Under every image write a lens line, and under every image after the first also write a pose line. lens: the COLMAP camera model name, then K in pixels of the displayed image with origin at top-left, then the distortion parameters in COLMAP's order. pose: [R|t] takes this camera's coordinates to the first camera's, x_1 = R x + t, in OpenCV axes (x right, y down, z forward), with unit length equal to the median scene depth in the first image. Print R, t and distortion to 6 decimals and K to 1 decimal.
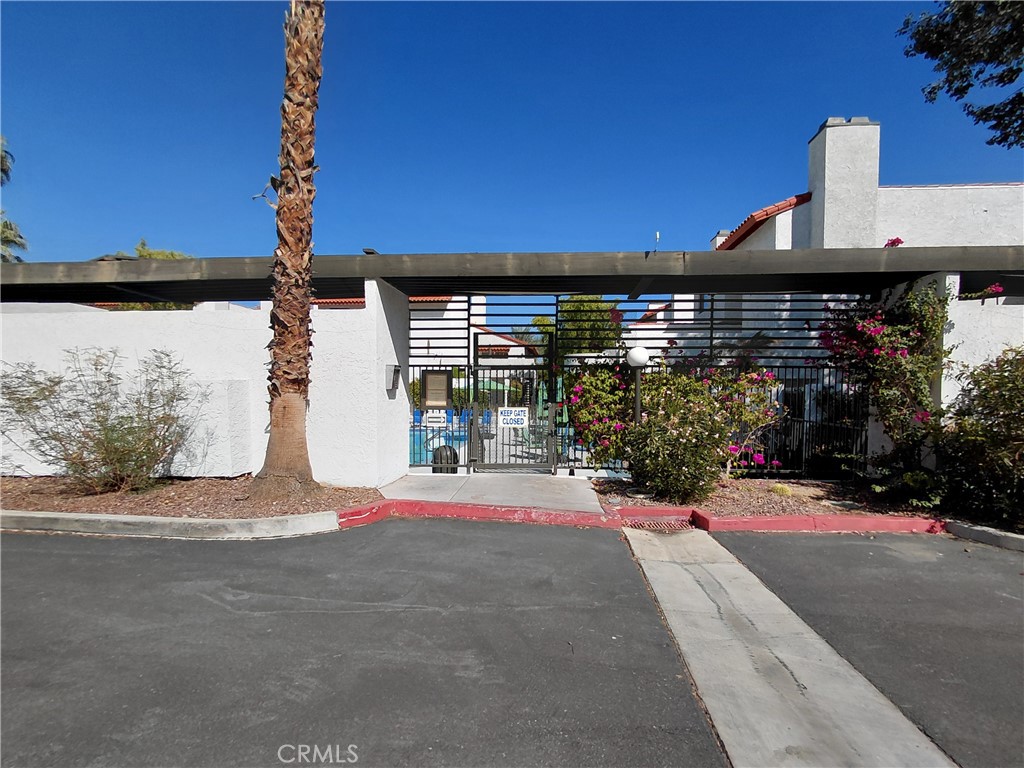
lens RADIAL K [[478.4, 0, 511.5], [0, 478.4, 405.5], [0, 0, 1]] dist [-0.003183, 0.001673]
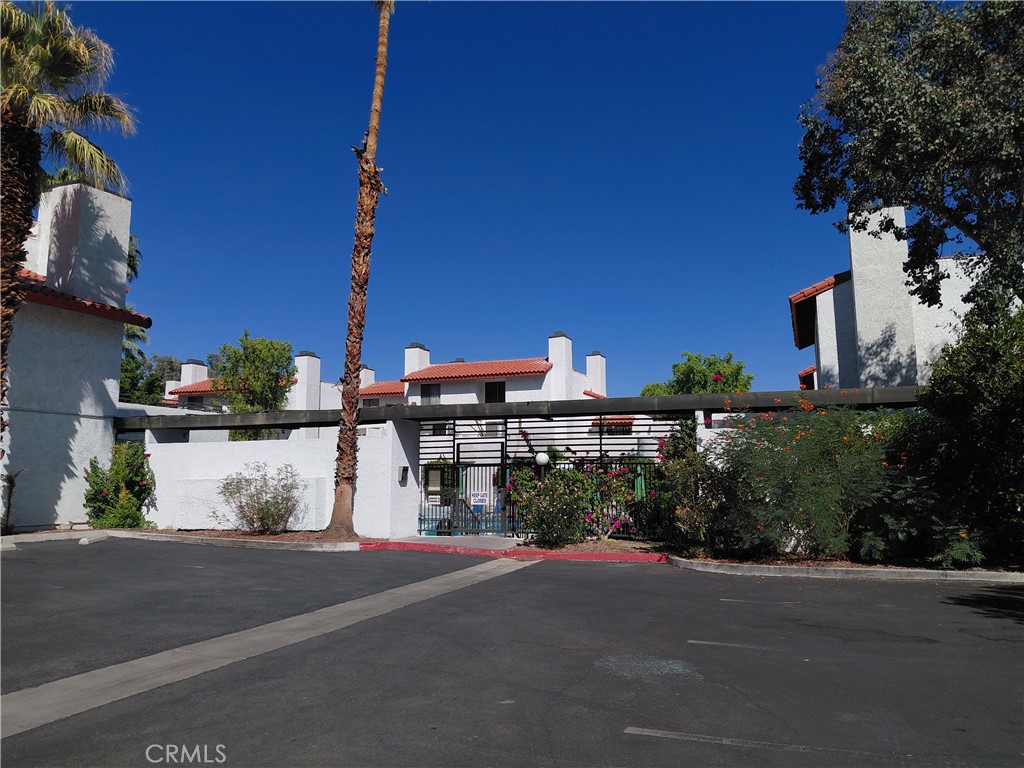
lens RADIAL K [[758.7, 0, 513.0], [0, 758.7, 353.2], [0, 0, 1]] dist [0.131050, -0.258100]
pose [[0.959783, -0.054278, -0.275447, 1.044998], [0.003254, 0.983217, -0.182411, 0.018957], [0.280725, 0.174178, 0.943851, -1.778514]]
